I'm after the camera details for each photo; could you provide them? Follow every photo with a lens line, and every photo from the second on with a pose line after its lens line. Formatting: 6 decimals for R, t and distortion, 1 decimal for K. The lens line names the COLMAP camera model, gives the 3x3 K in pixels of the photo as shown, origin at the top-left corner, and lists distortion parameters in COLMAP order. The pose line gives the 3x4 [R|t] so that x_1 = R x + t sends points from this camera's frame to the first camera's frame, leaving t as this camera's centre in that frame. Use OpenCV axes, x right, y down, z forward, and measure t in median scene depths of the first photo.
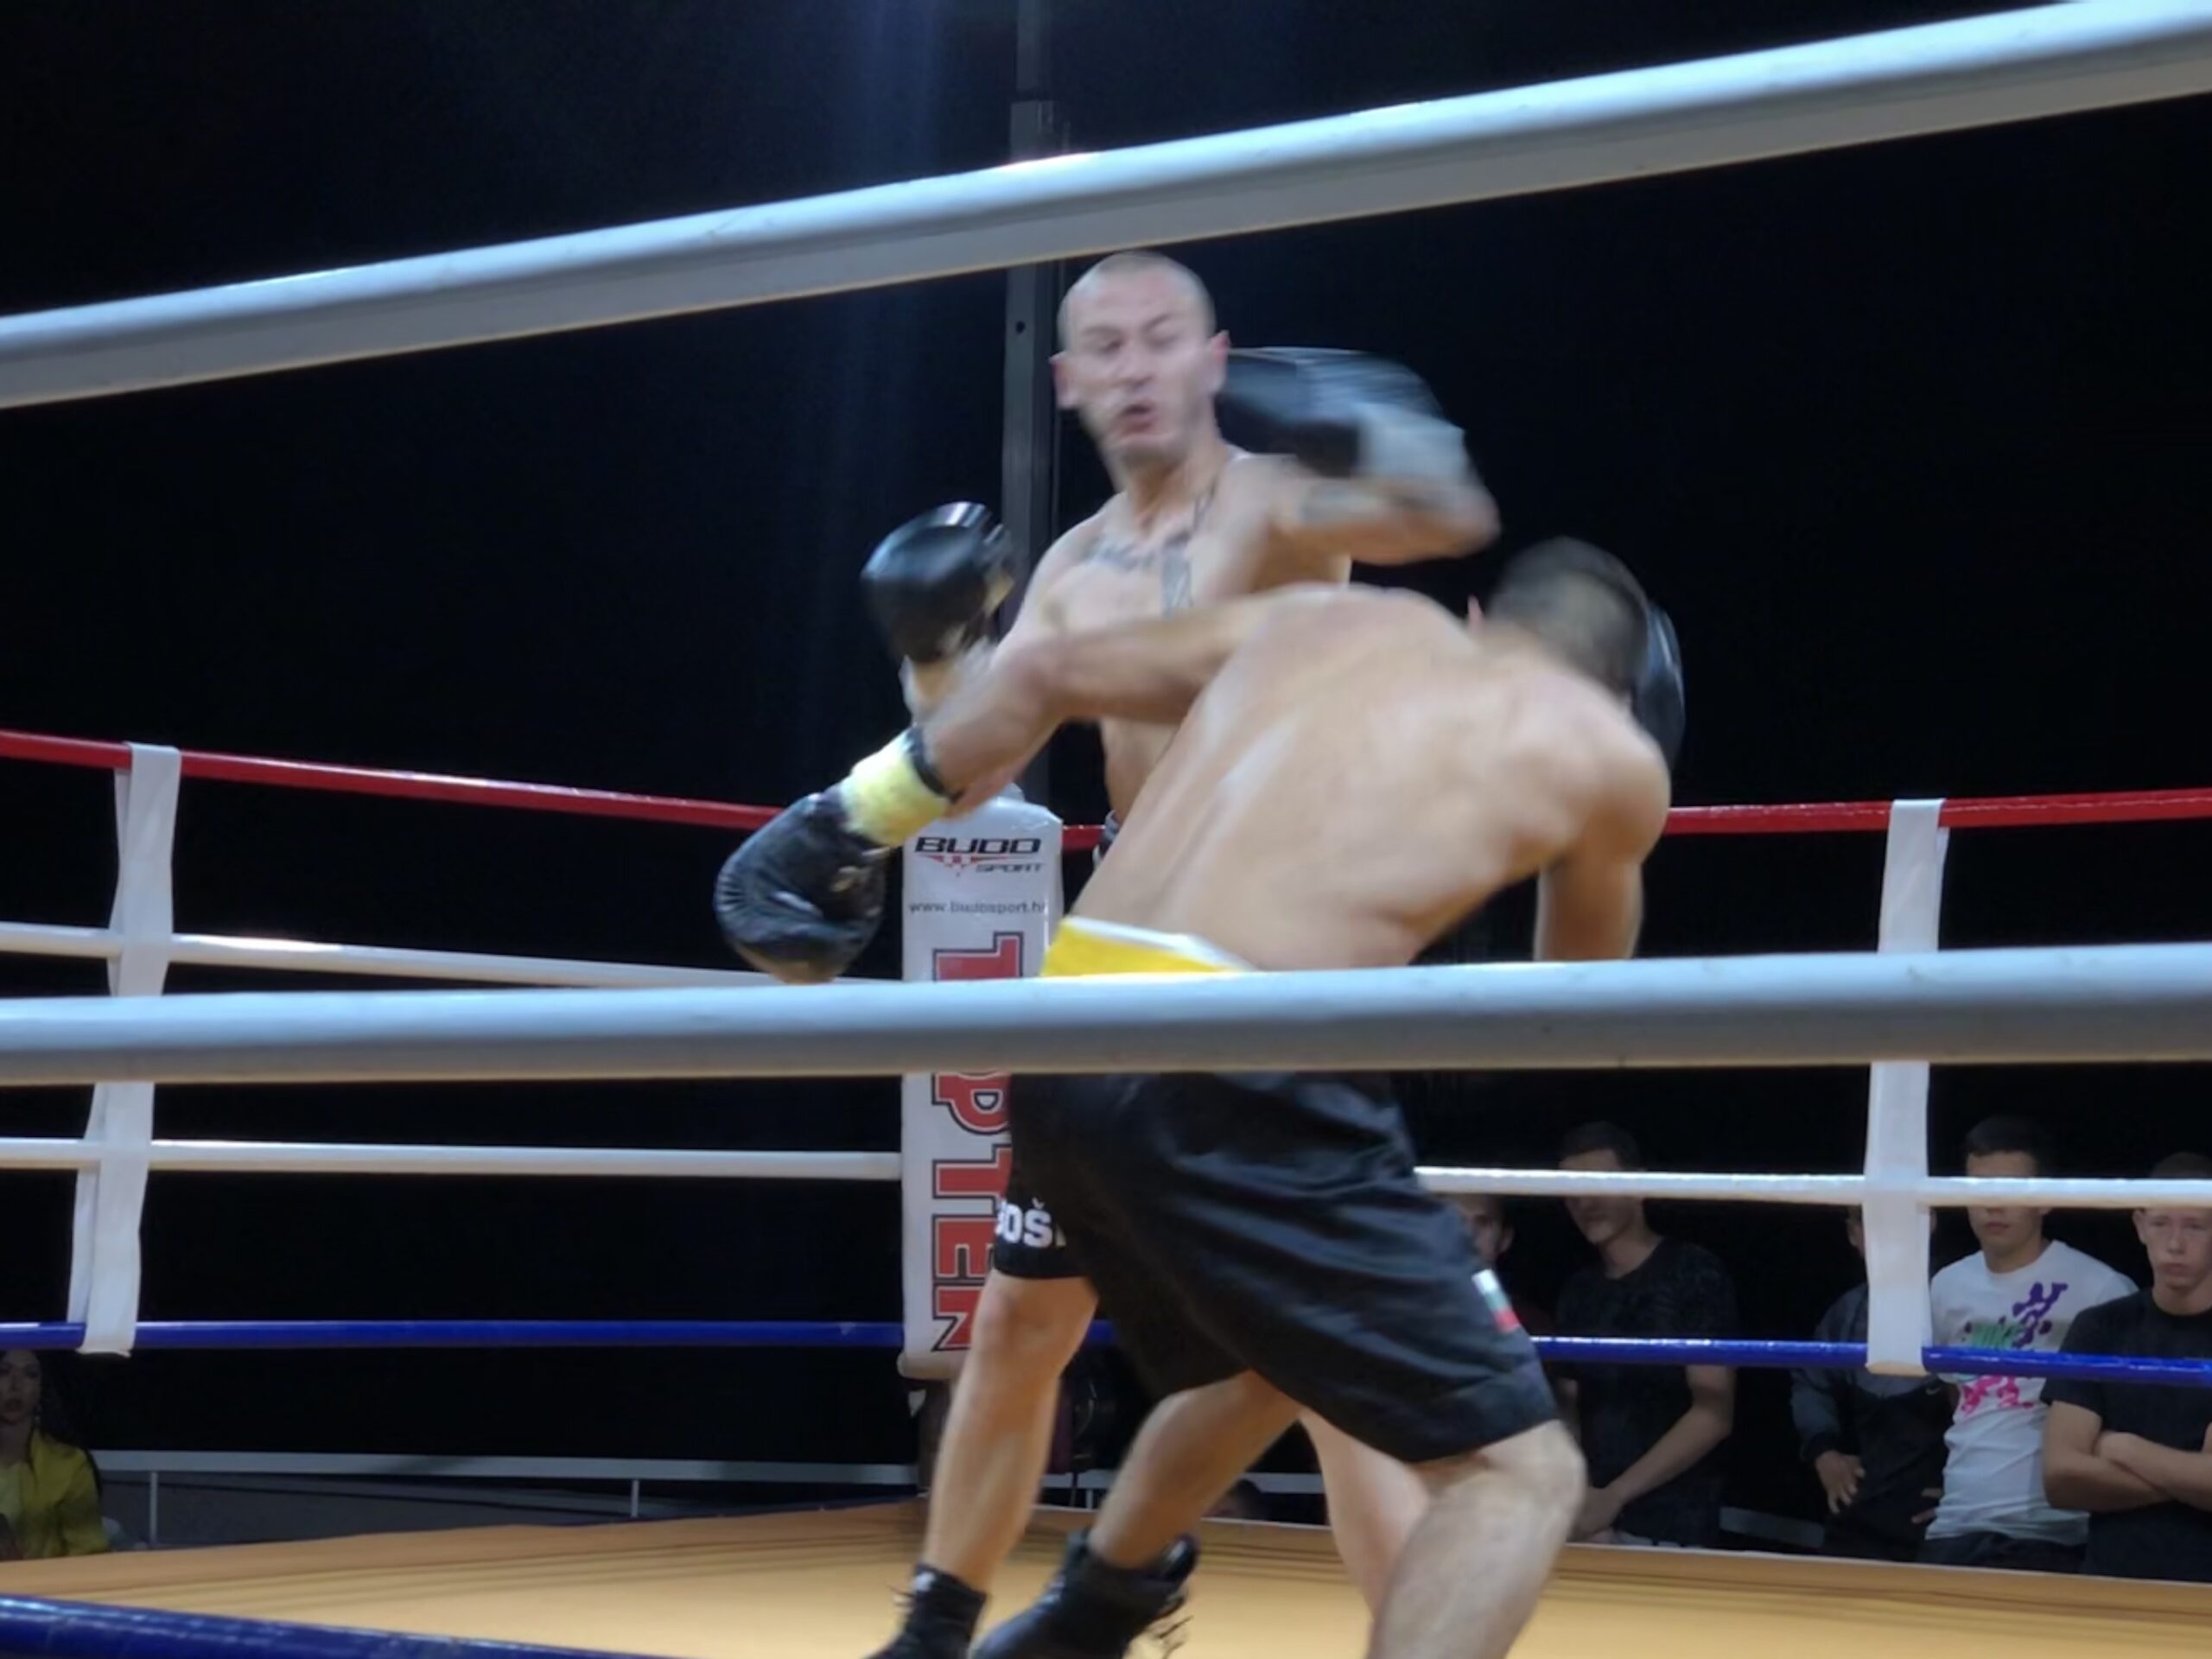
lens RADIAL K [[4598.6, 0, 1121.7], [0, 4598.6, 815.1], [0, 0, 1]] dist [0.197266, 0.000000]
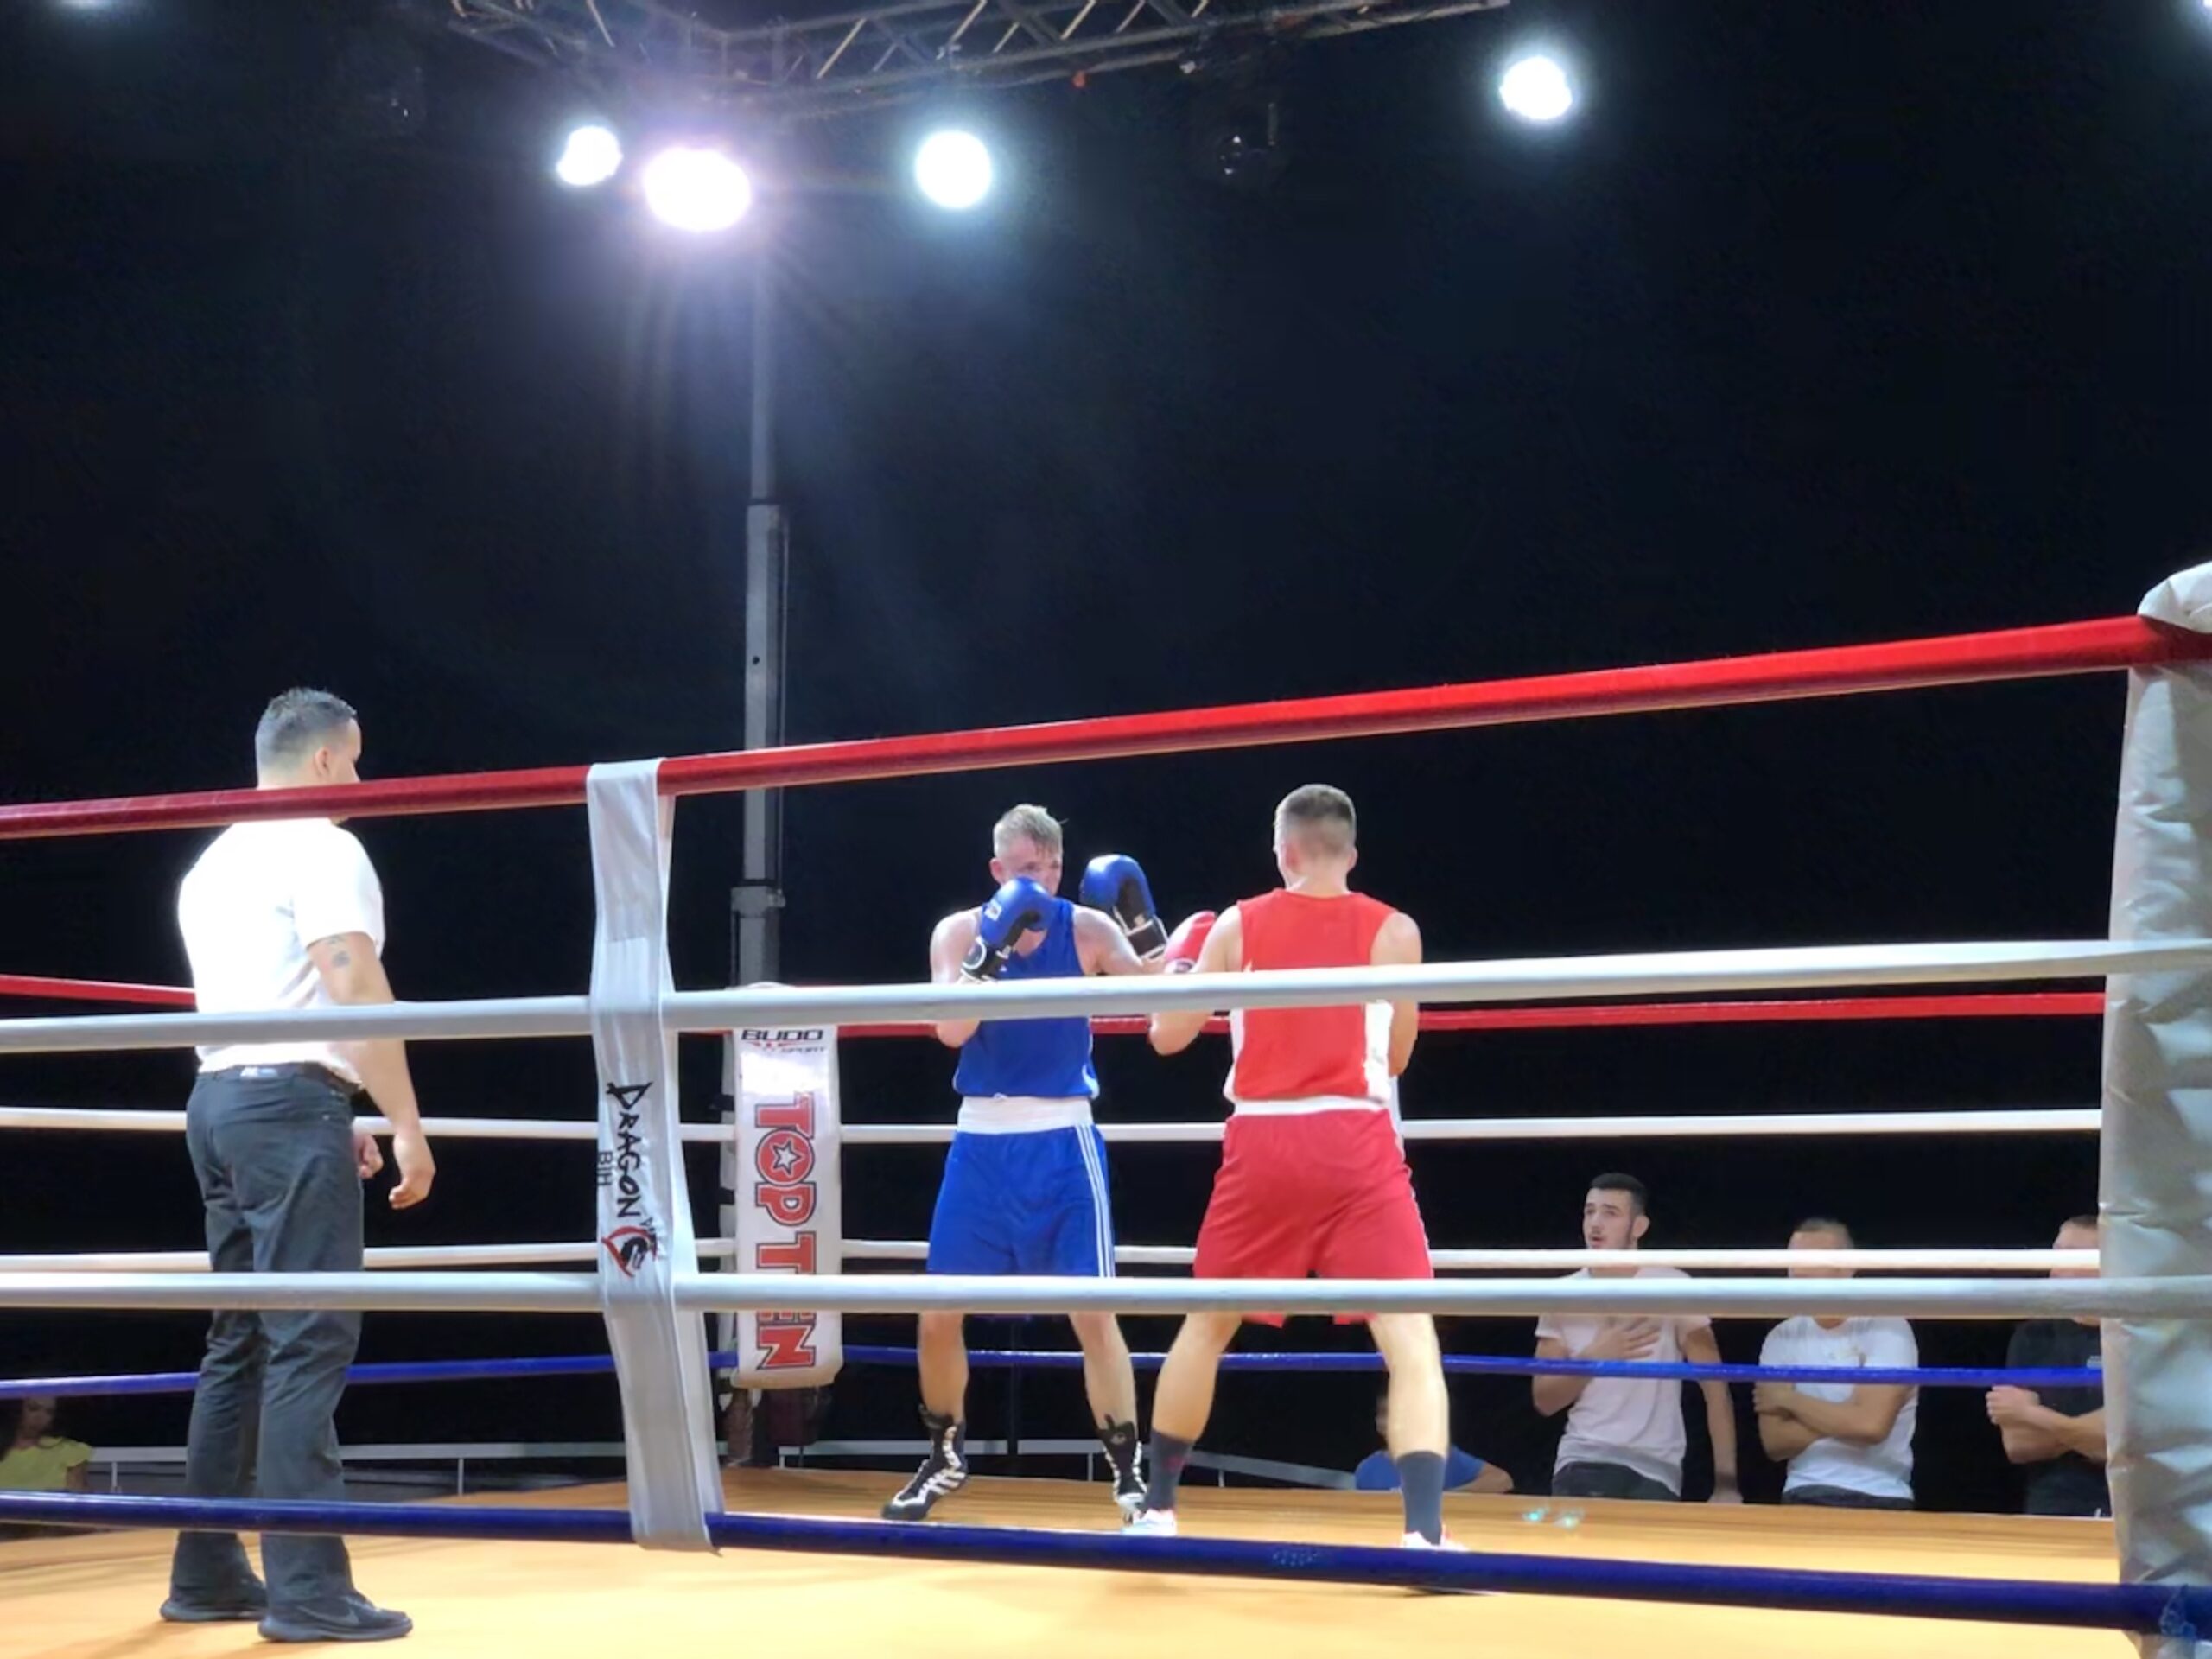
lens RADIAL K [[3864.7, 0, 1108.6], [0, 3864.7, 828.5], [0, 0, 1]] dist [0.051997, 0.000000]
pose [[0.989872, -0.005659, 0.141851, -0.105299], [0.007720, 0.999872, -0.013987, -0.042878], [-0.141754, 0.014941, 0.989789, -0.278569]]
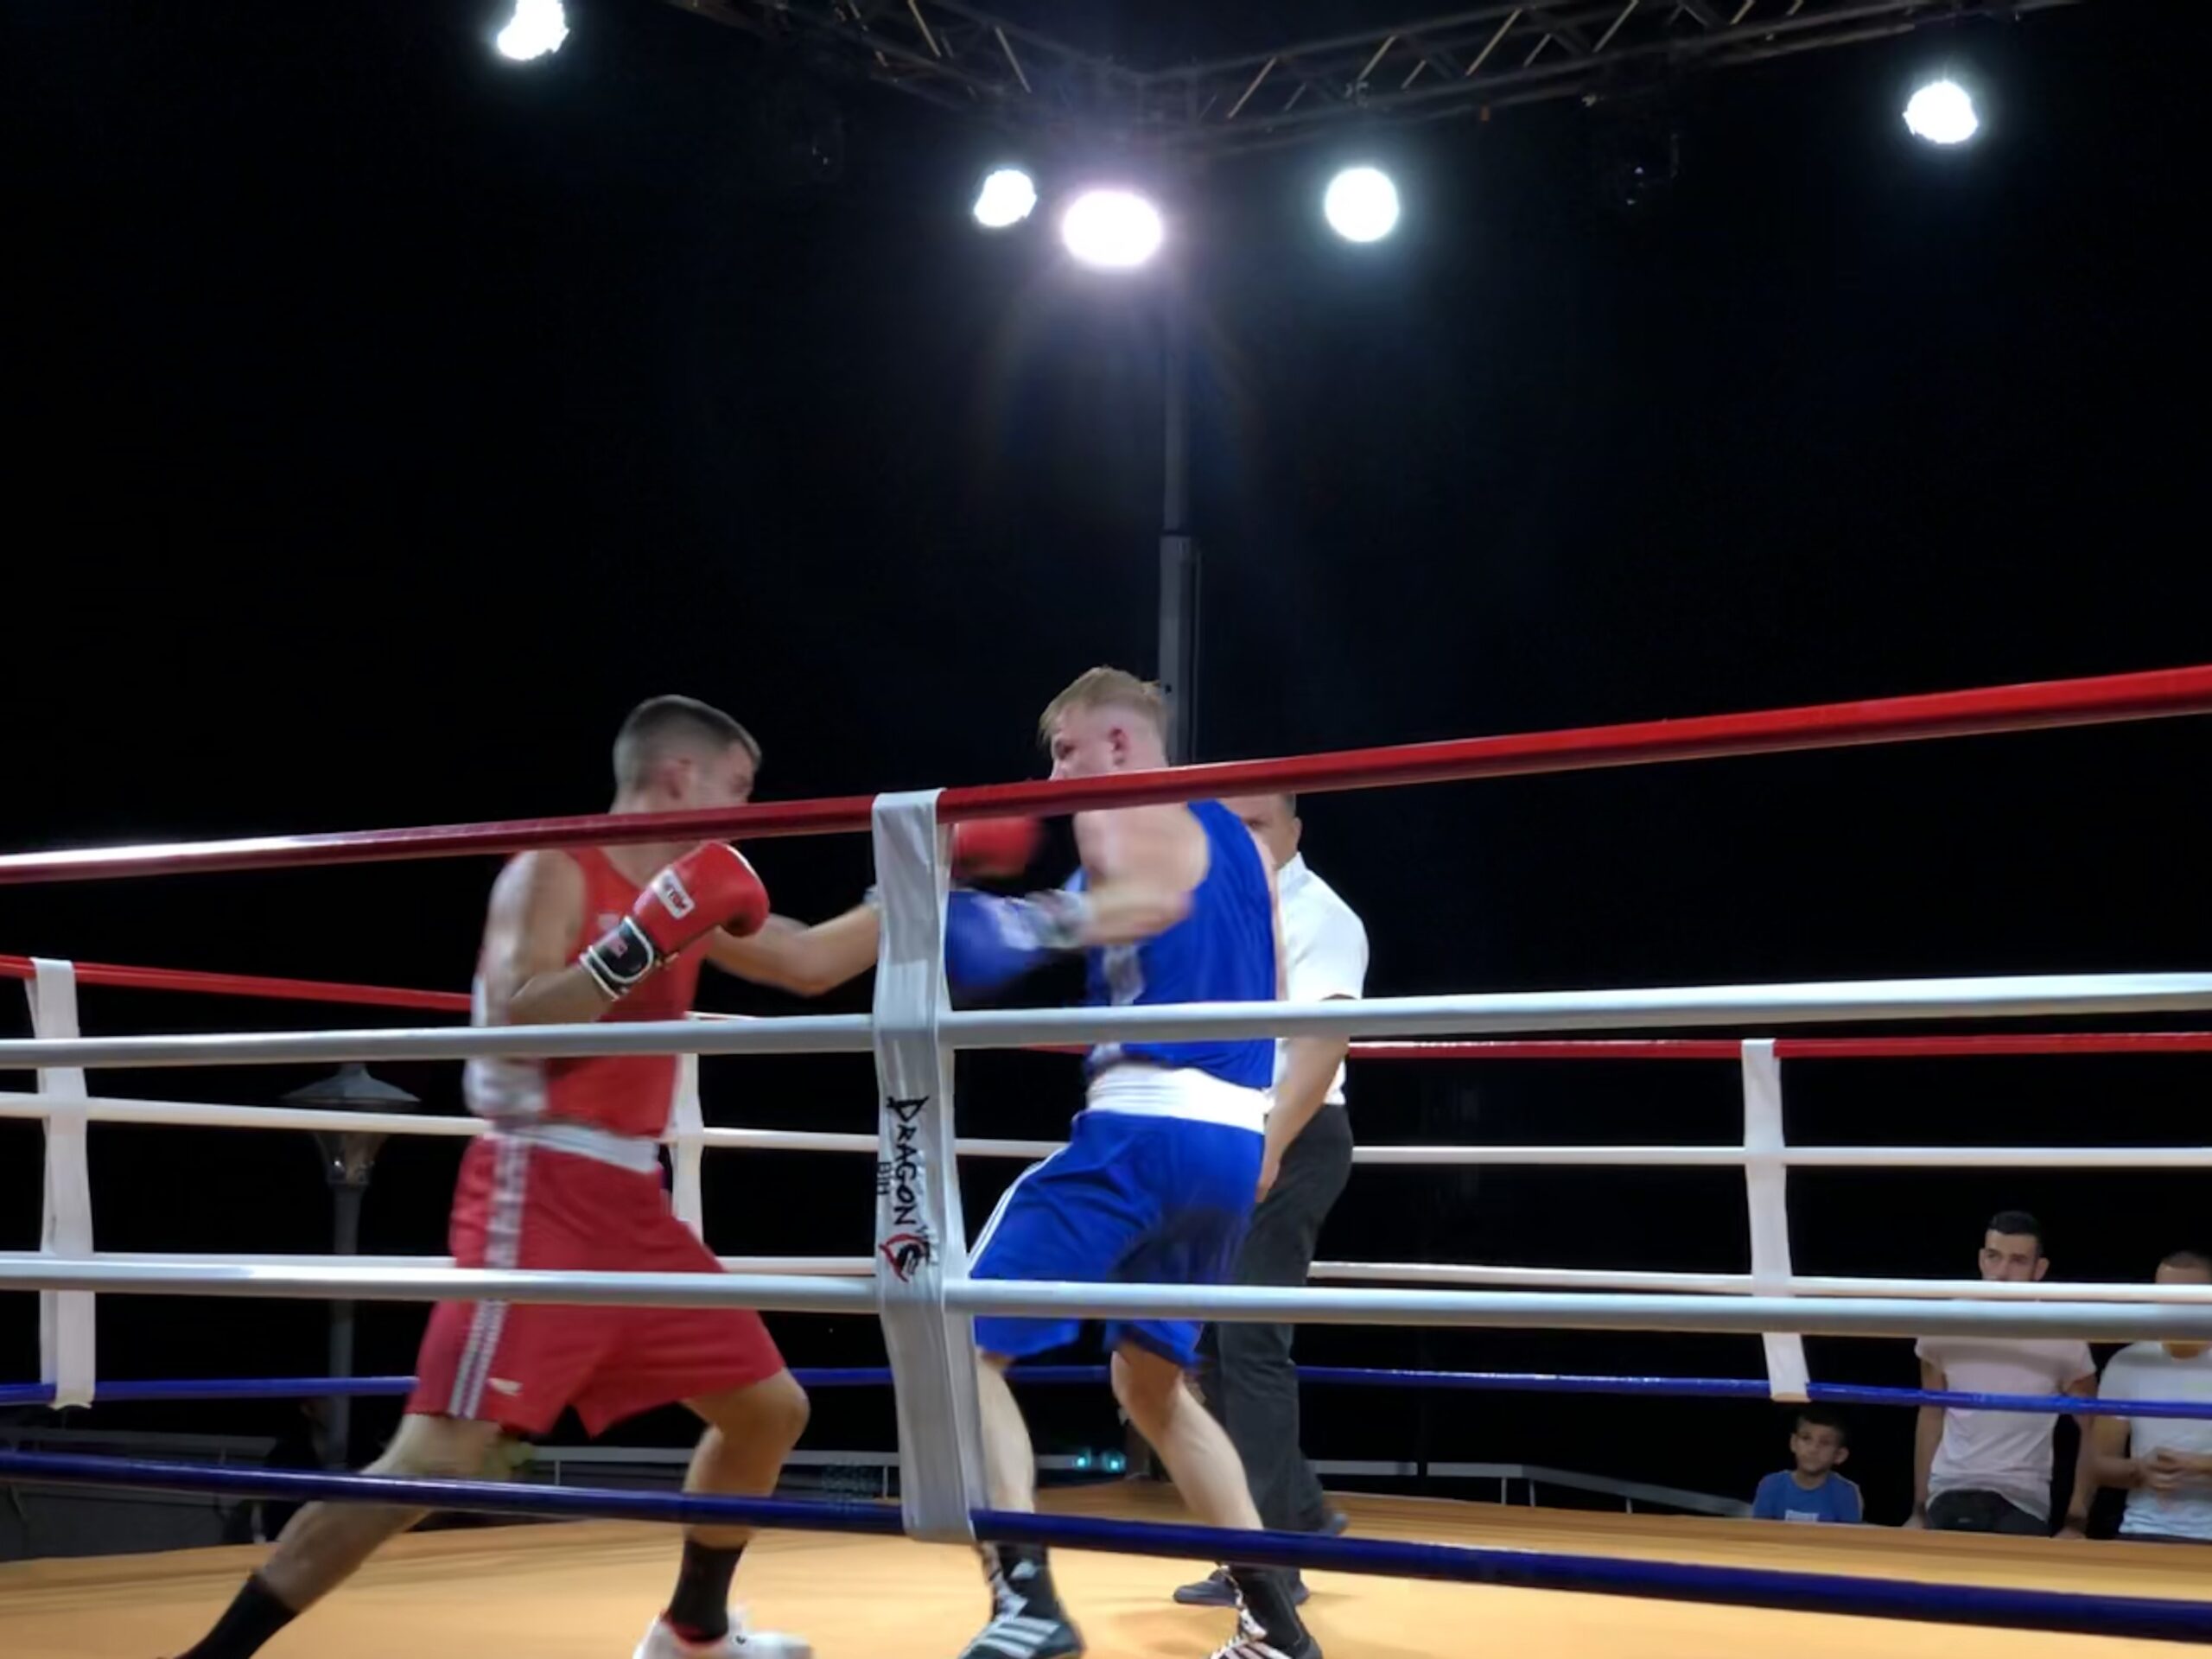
lens RADIAL K [[3864.7, 0, 1112.3], [0, 3864.7, 816.0], [0, 0, 1]] dist [0.051997, 0.000000]
pose [[0.999877, -0.001921, 0.015570, -0.072991], [0.002297, 0.999706, -0.024137, -0.042904], [-0.015519, 0.024170, 0.999587, -0.303107]]
